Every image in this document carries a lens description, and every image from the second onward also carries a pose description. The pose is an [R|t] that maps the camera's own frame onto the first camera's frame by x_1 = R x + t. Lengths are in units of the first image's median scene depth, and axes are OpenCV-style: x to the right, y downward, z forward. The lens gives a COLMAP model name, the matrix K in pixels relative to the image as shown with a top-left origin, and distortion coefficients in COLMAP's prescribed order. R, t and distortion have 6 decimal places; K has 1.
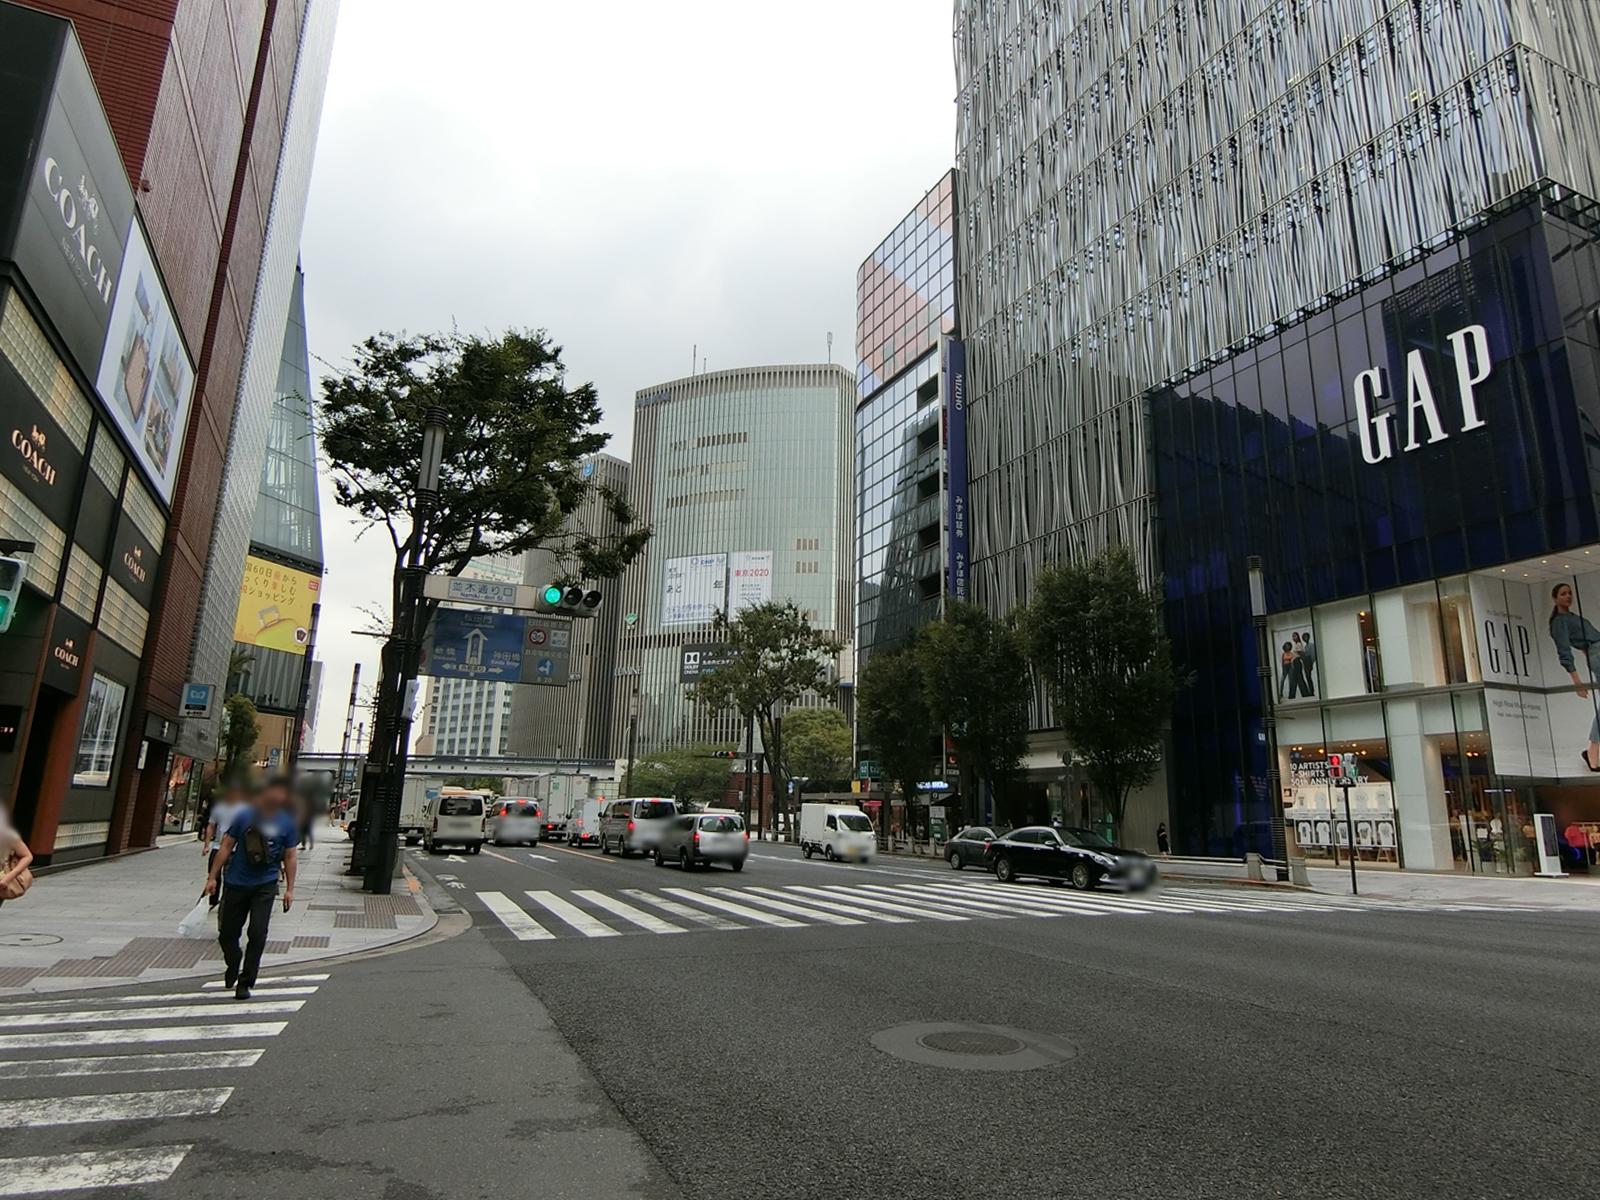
lens RADIAL K [[947.2, 0, 800.0], [0, 947.2, 600.0], [0, 0, 1]] dist [-0.055786, -0.000005]
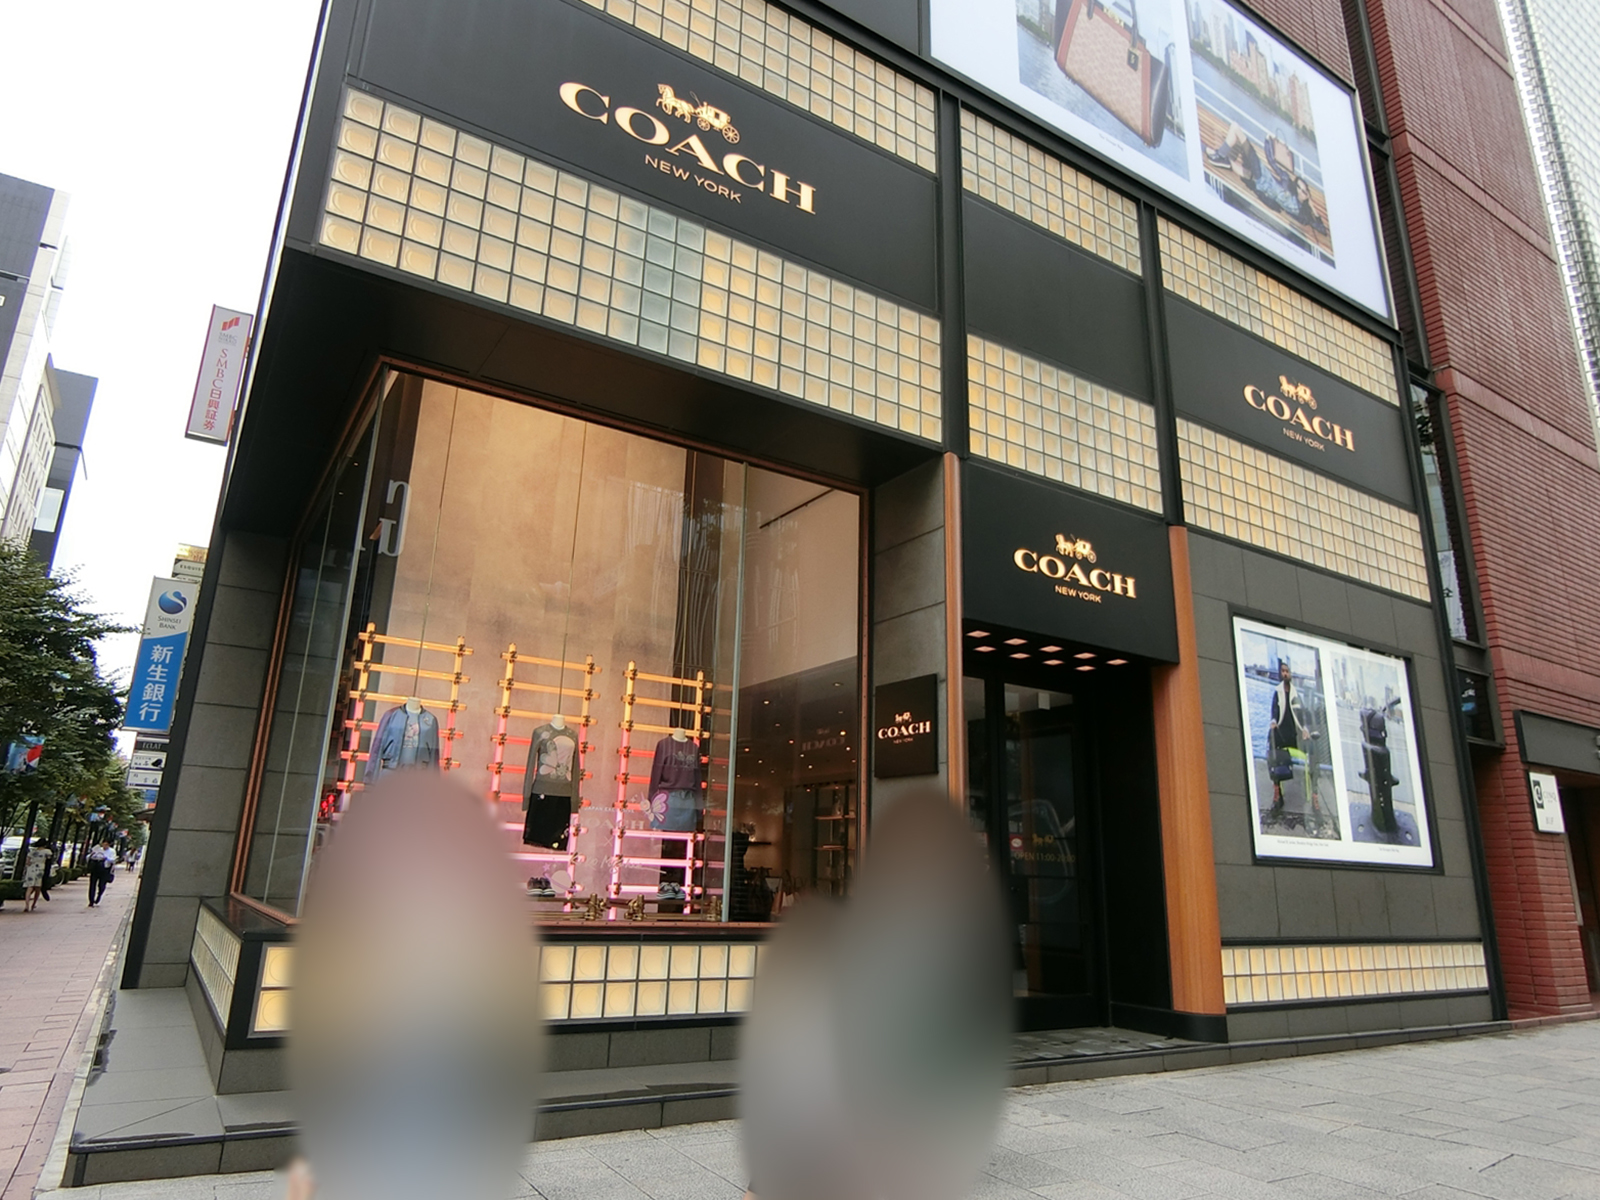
lens RADIAL K [[982.6, 0, 800.0], [0, 982.6, 600.0], [0, 0, 1]] dist [-0.005298, -0.001992]
pose [[0.130968, -0.297980, -0.945545, -0.279688], [0.201316, 0.941883, -0.268941, 0.146072], [0.970731, -0.155130, 0.183345, 0.615464]]
